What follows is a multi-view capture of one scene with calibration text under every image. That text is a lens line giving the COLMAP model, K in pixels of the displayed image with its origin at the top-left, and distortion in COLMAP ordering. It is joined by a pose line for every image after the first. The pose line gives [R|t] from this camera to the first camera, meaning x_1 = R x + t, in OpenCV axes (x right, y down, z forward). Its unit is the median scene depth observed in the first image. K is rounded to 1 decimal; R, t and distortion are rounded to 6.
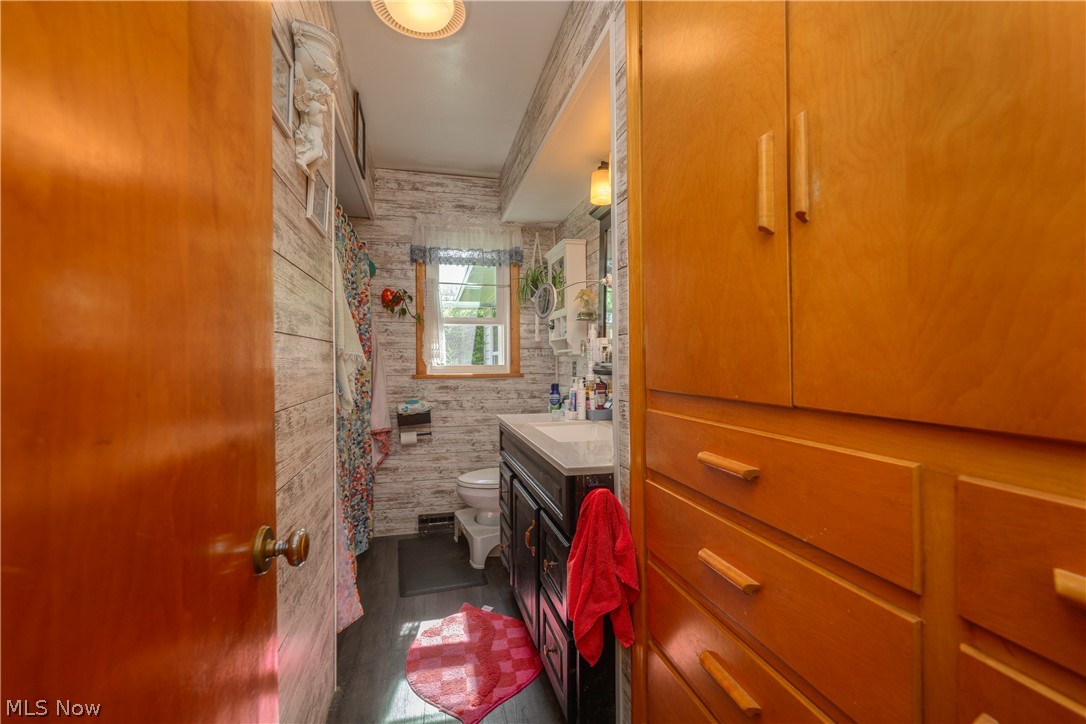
lens RADIAL K [[476.0, 0, 540.9], [0, 476.0, 356.2], [0, 0, 1]] dist [-0.000589, 0.000180]
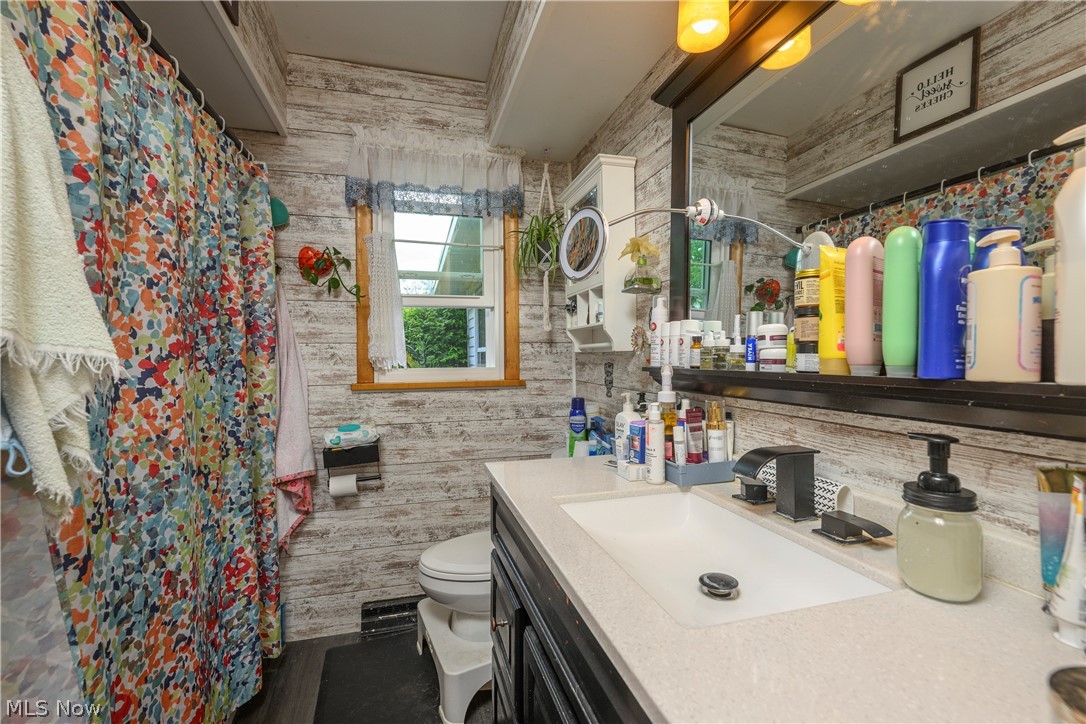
lens RADIAL K [[476.0, 0, 540.9], [0, 476.0, 356.2], [0, 0, 1]] dist [-0.000589, 0.000180]
pose [[0.999571, -0.002274, 0.029198, -0.035301], [0.002064, 0.999972, 0.007213, -0.002116], [-0.029214, -0.007150, 0.999548, 0.359968]]
